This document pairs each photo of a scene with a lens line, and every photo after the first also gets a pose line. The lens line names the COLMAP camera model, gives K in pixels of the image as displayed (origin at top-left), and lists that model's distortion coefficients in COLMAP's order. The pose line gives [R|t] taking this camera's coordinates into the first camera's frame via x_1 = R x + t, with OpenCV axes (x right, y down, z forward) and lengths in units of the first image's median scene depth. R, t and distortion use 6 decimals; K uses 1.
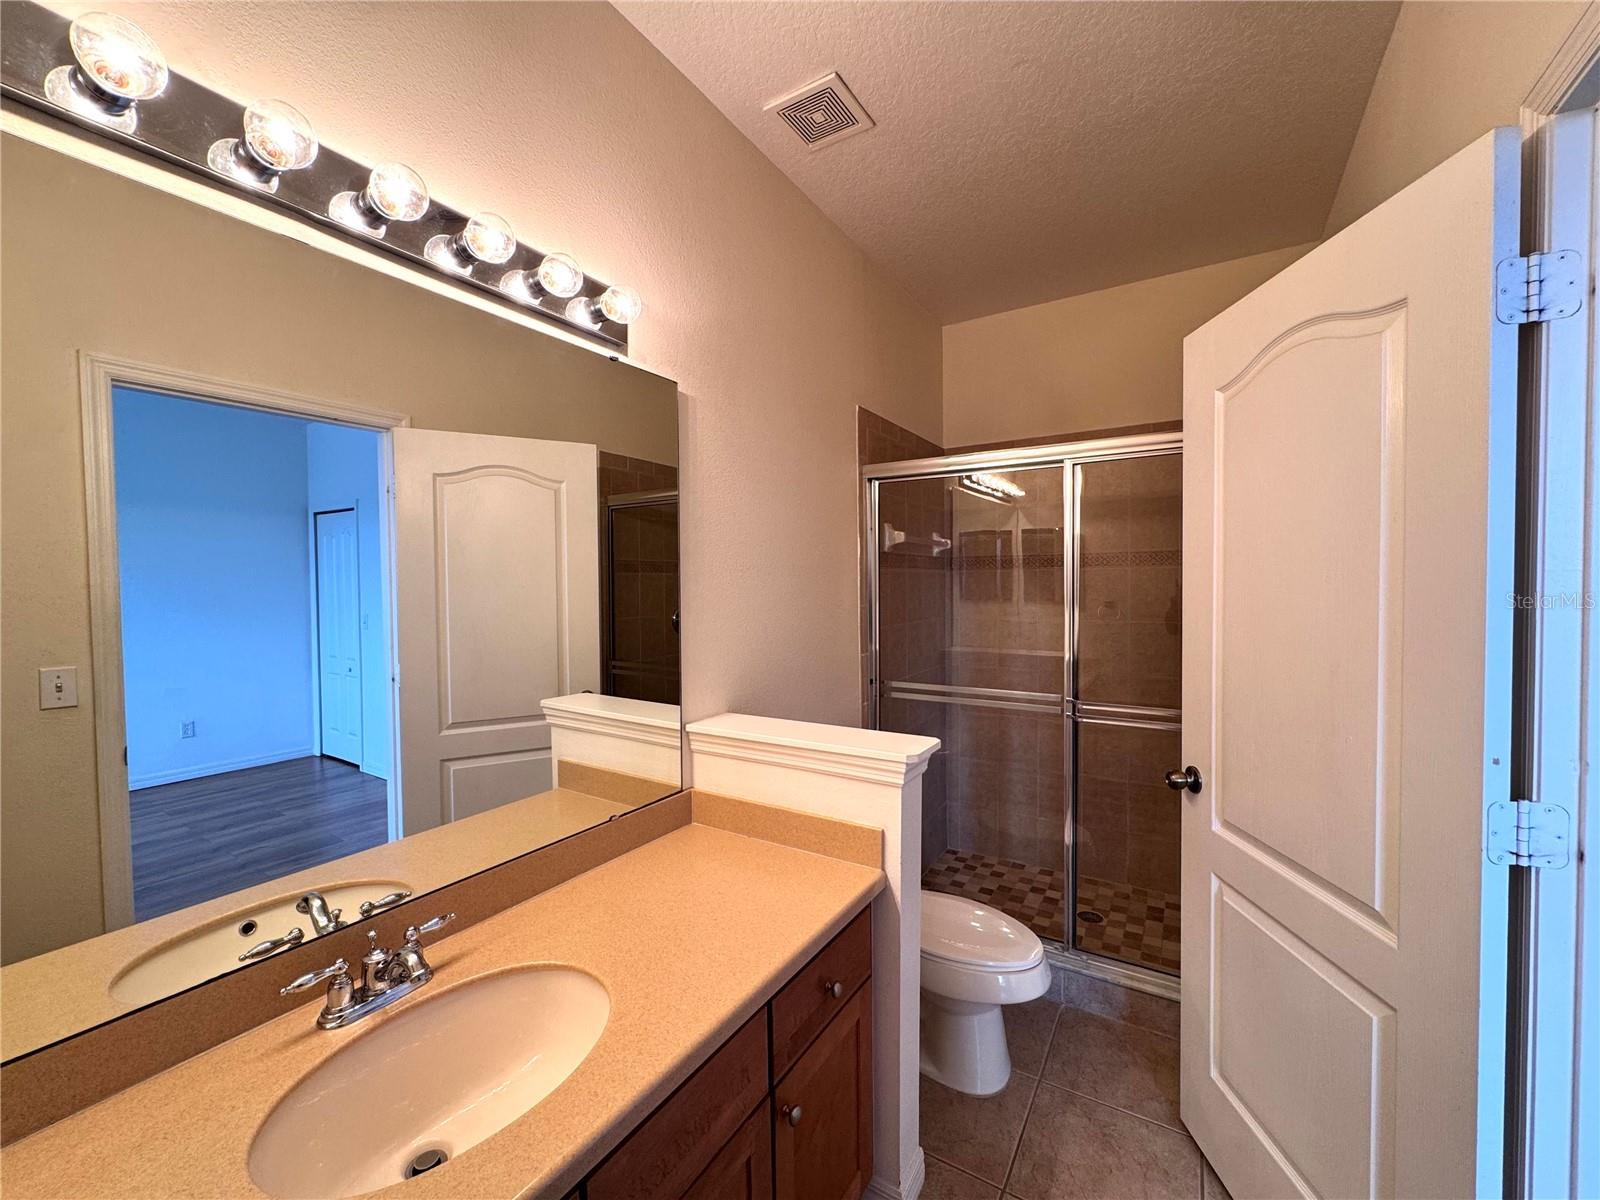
lens RADIAL K [[635.4, 0, 799.3], [0, 635.4, 596.7], [0, 0, 1]] dist [-0.003794, 0.000303]
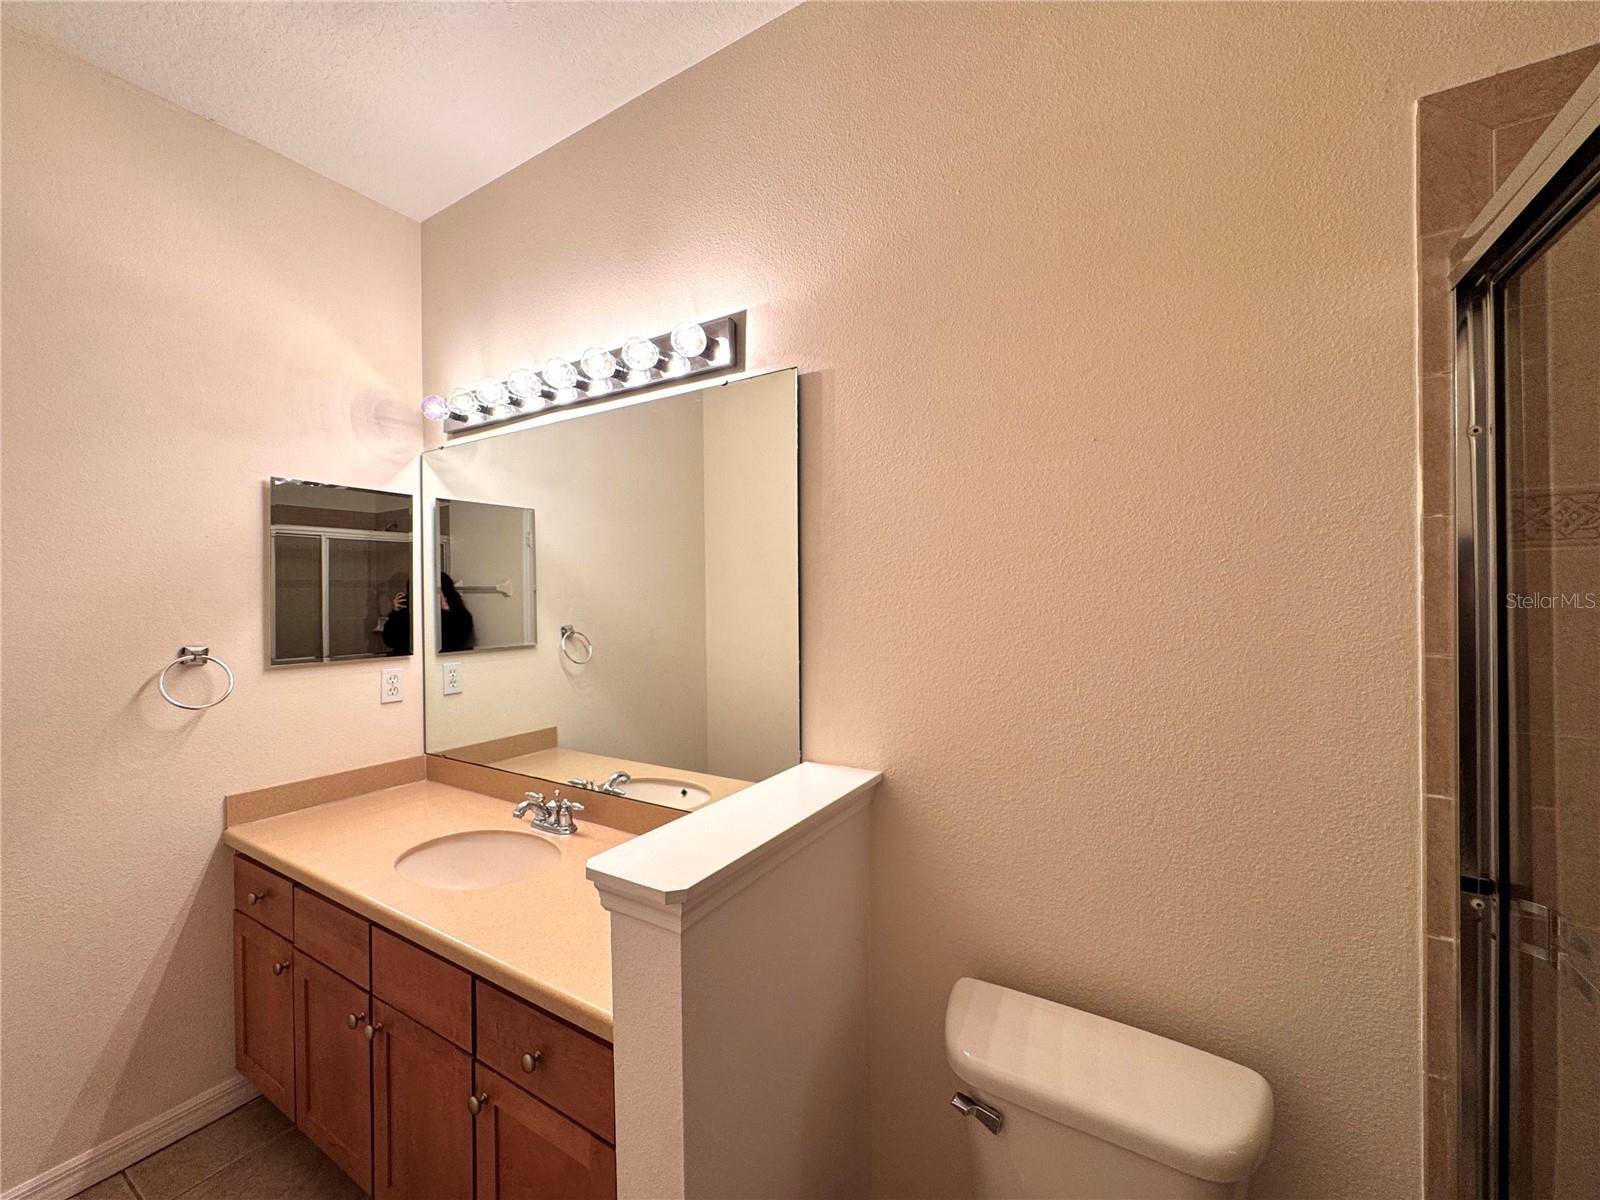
lens RADIAL K [[635.4, 0, 799.3], [0, 635.4, 596.7], [0, 0, 1]] dist [-0.003794, 0.000303]
pose [[0.024398, 0.007048, -0.999677, 1.006605], [-0.022486, 0.999726, 0.006500, -0.037220], [0.999449, 0.022320, 0.024550, 1.451707]]
